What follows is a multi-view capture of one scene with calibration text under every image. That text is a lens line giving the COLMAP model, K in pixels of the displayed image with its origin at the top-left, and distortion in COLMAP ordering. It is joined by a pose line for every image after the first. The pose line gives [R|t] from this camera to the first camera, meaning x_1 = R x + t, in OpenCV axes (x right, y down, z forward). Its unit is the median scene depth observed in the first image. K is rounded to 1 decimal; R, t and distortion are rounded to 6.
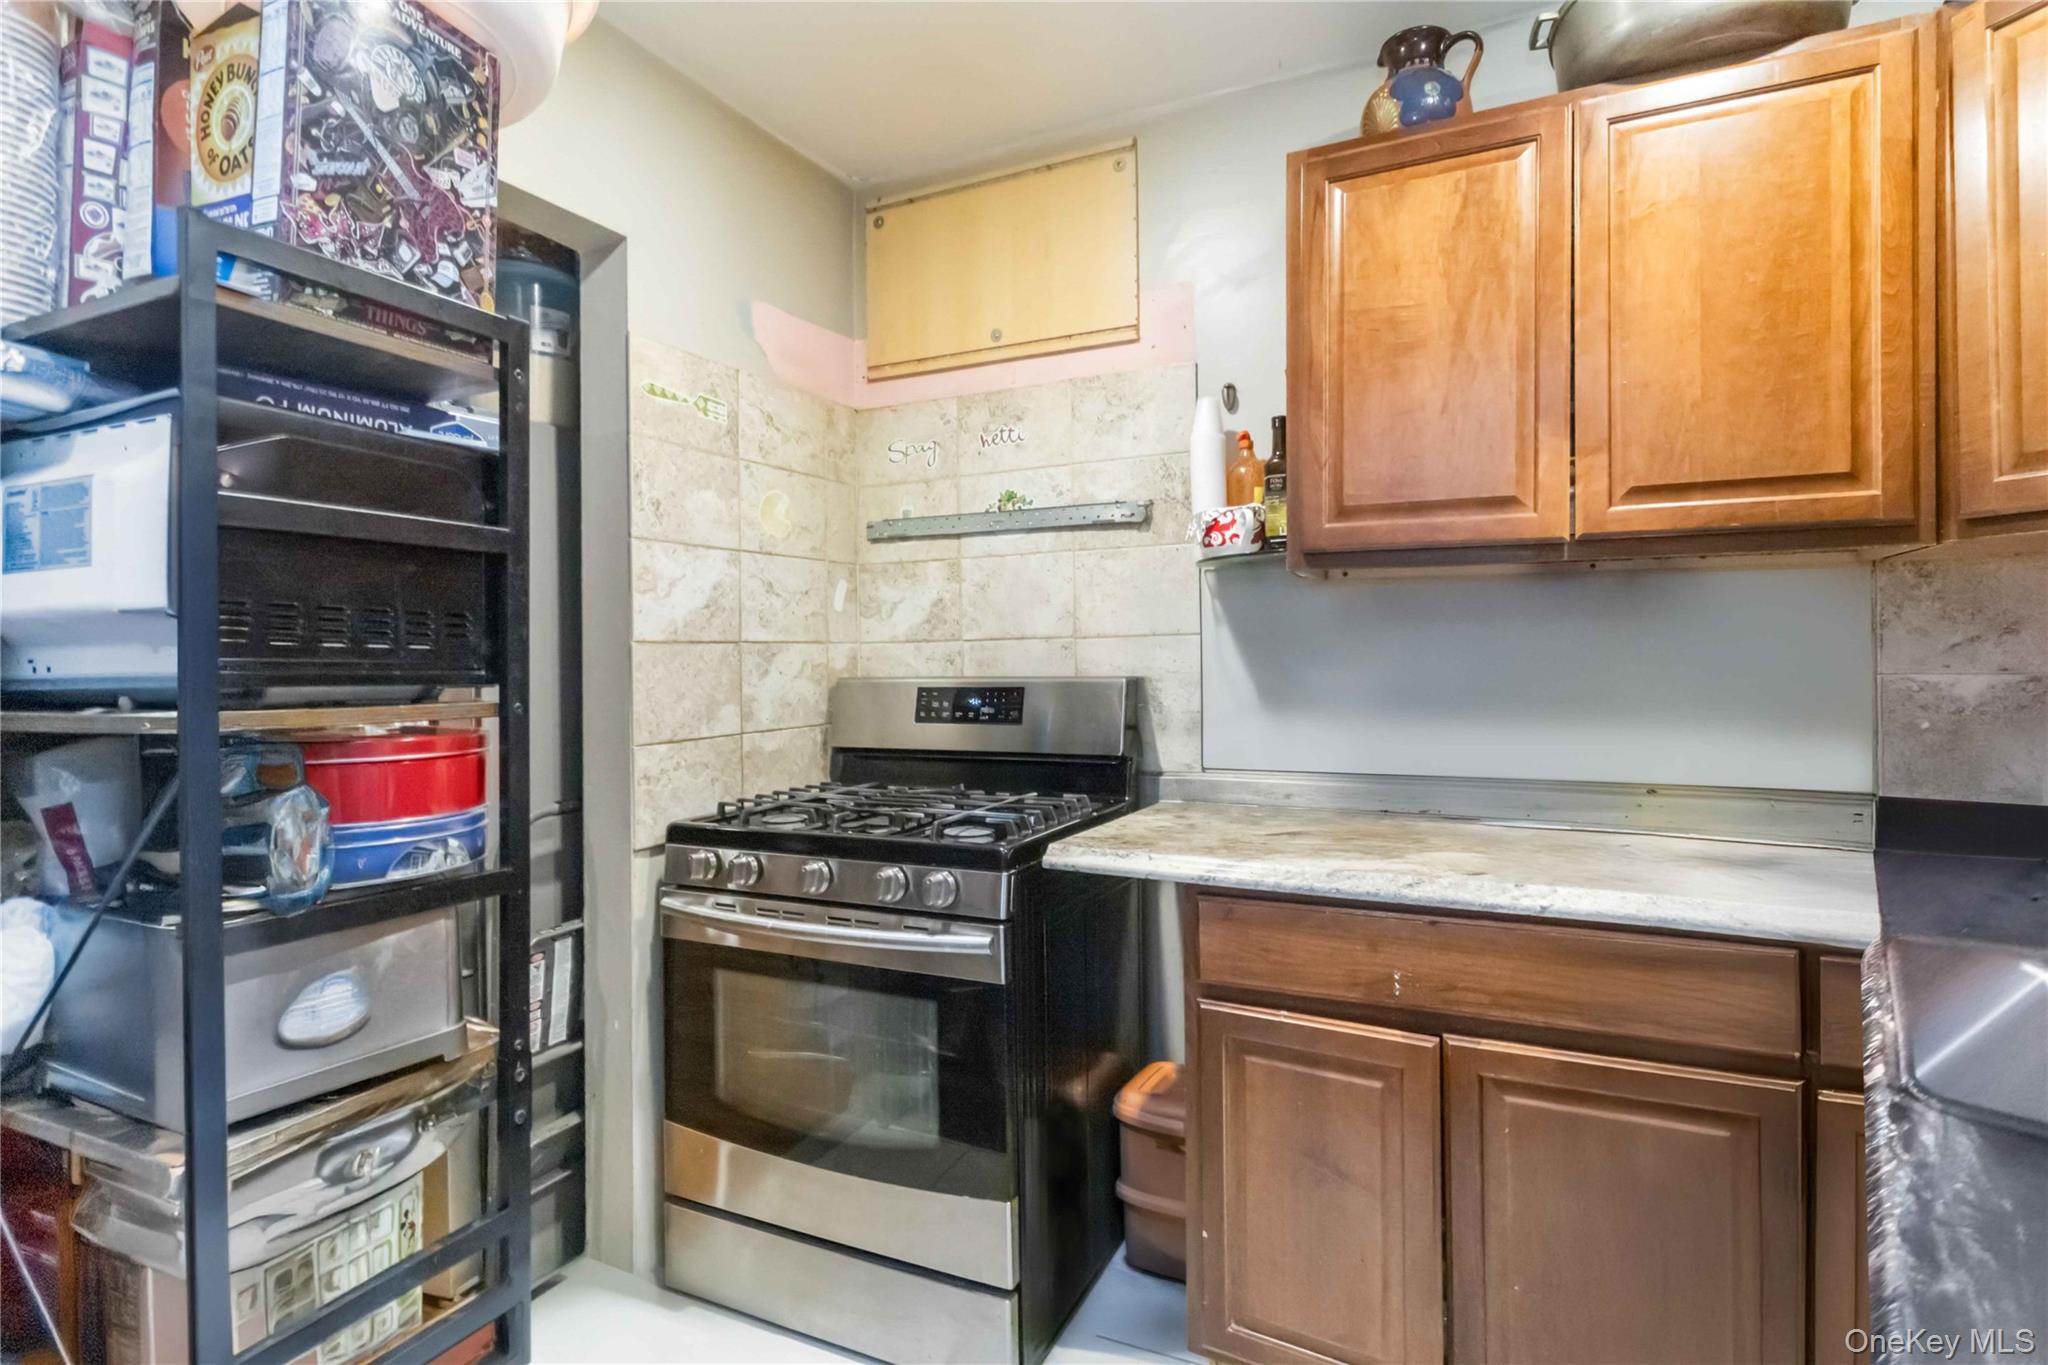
lens RADIAL K [[983.1, 0, 1032.5], [0, 983.1, 663.3], [0, 0, 1]] dist [0.001365, -0.000131]
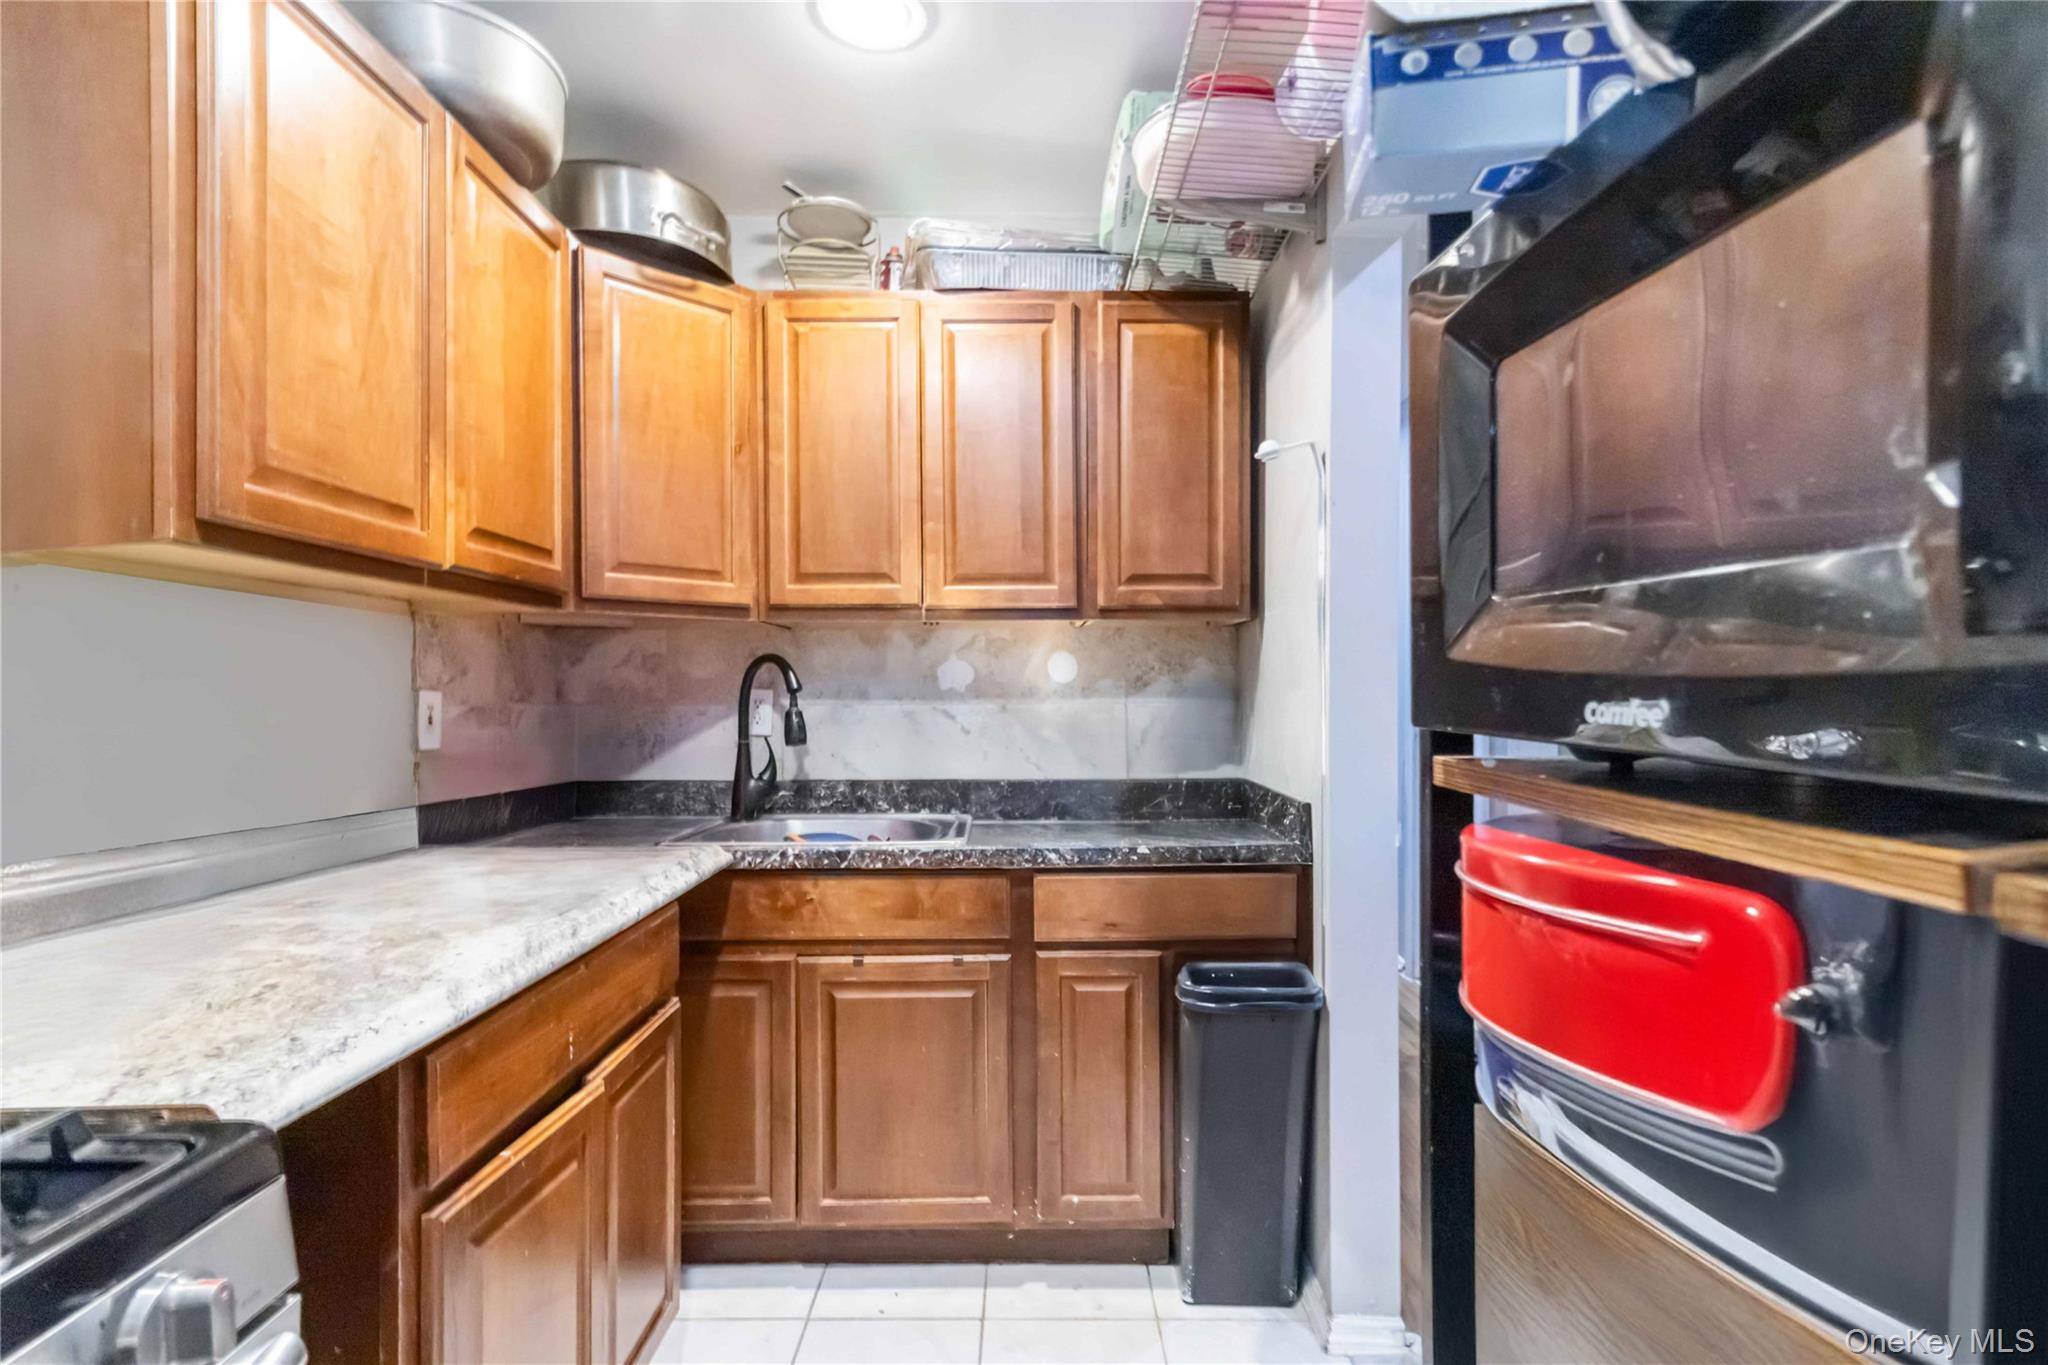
lens RADIAL K [[983.1, 0, 1035.9], [0, 983.1, 711.6], [0, 0, 1]] dist [0.001365, -0.000131]
pose [[-0.437618, -0.016635, 0.899007, -0.524066], [0.002810, 0.999799, 0.019868, -0.003034], [-0.899157, 0.011221, -0.437483, 0.826798]]
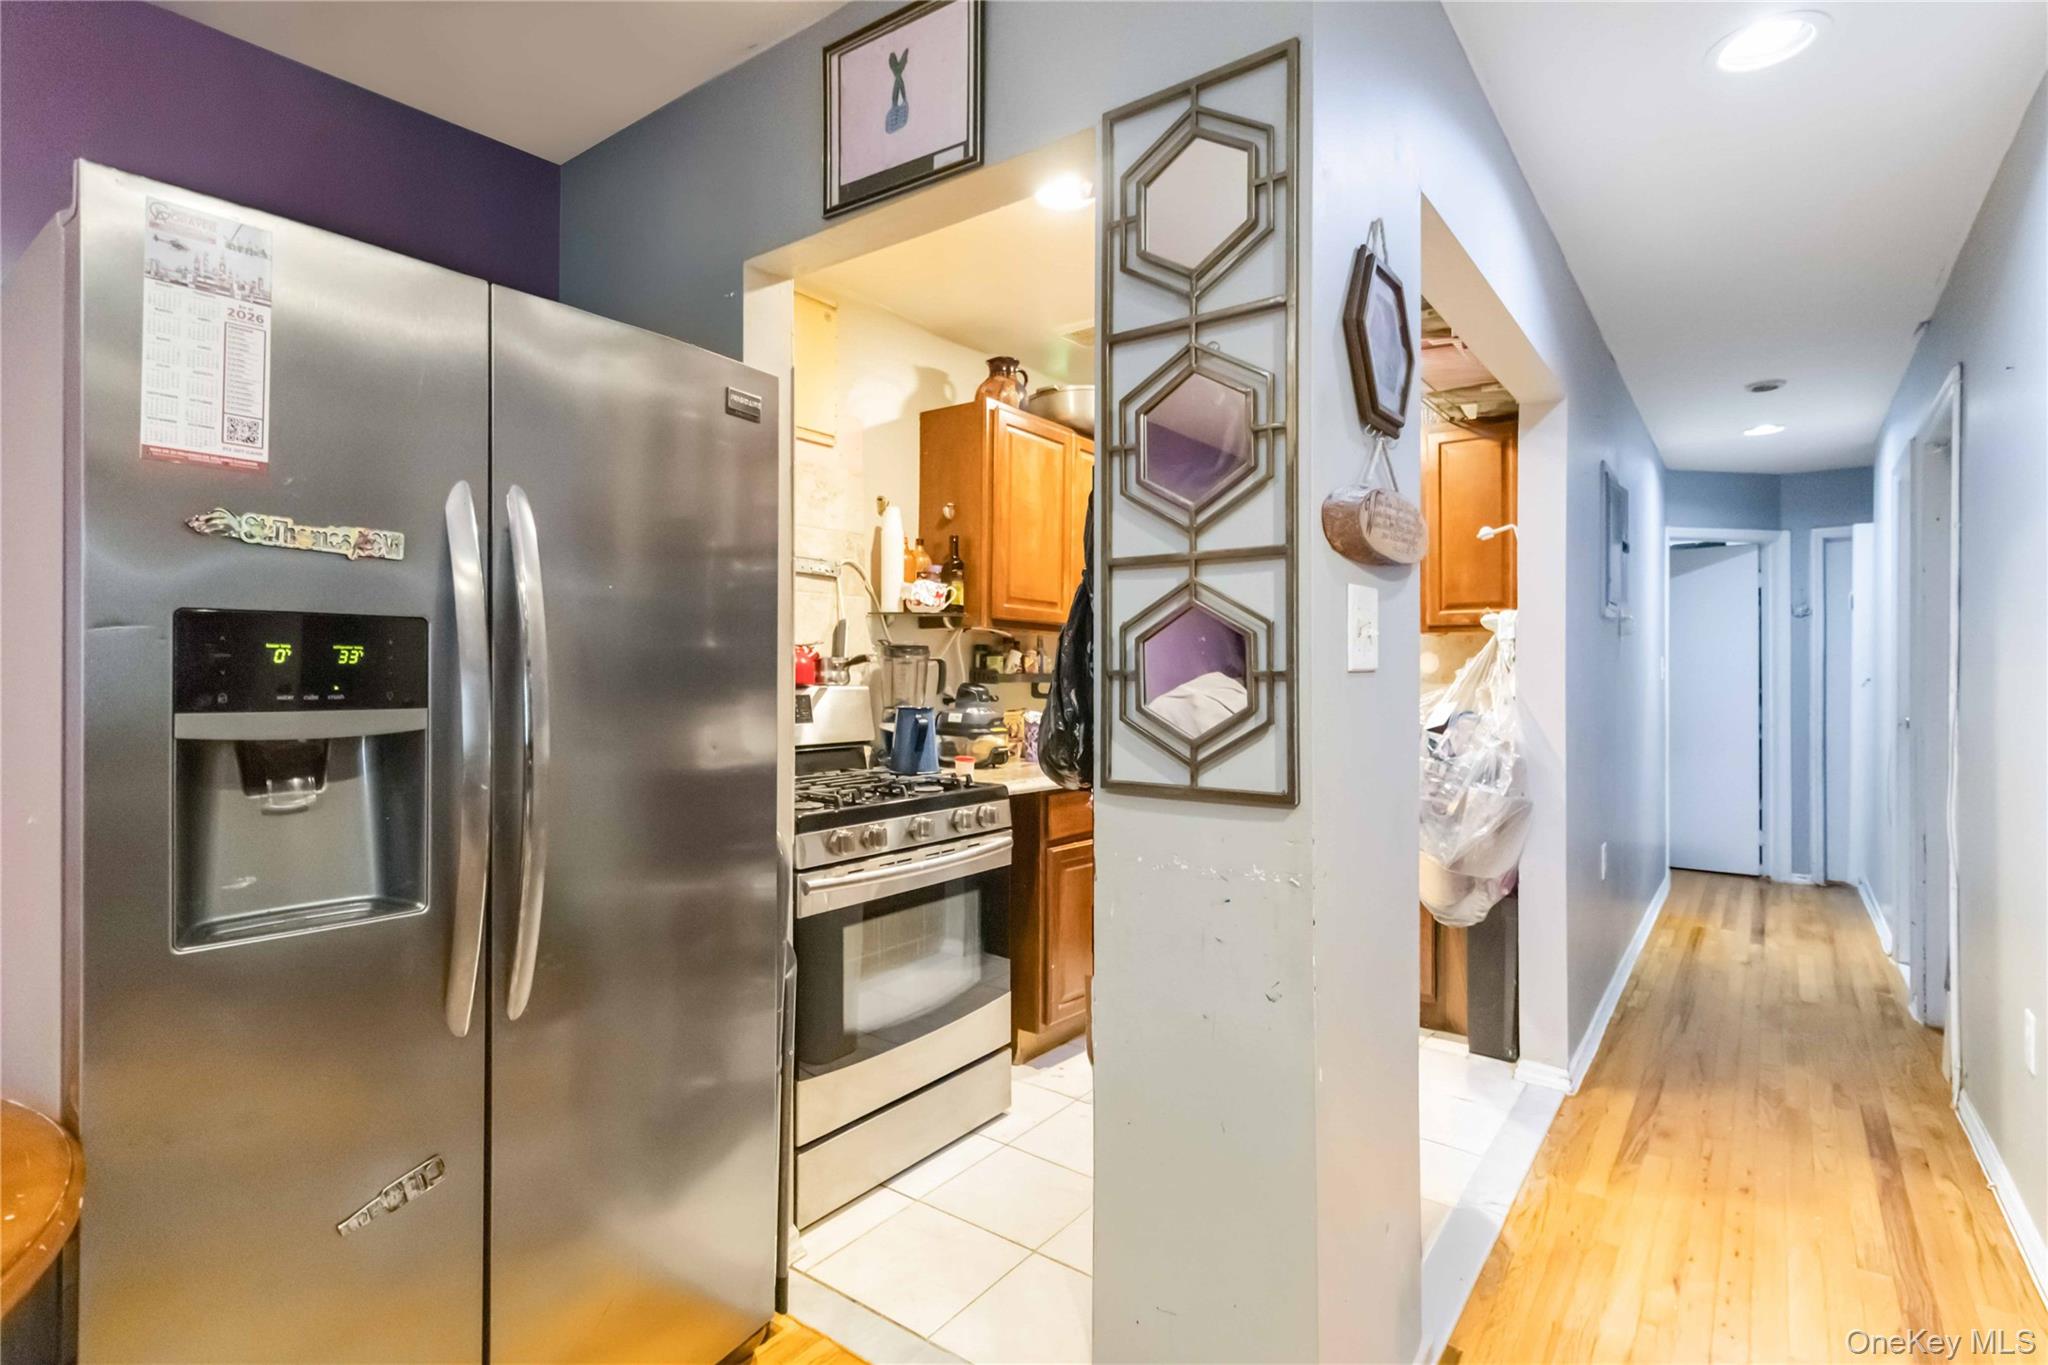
lens RADIAL K [[983.1, 0, 1021.6], [0, 983.1, 681.2], [0, 0, 1]] dist [0.001365, -0.000131]
pose [[0.192872, 0.005338, 0.981209, -1.589943], [-0.004482, 0.999980, -0.004559, 0.014248], [-0.981214, -0.003519, 0.192892, 0.606116]]
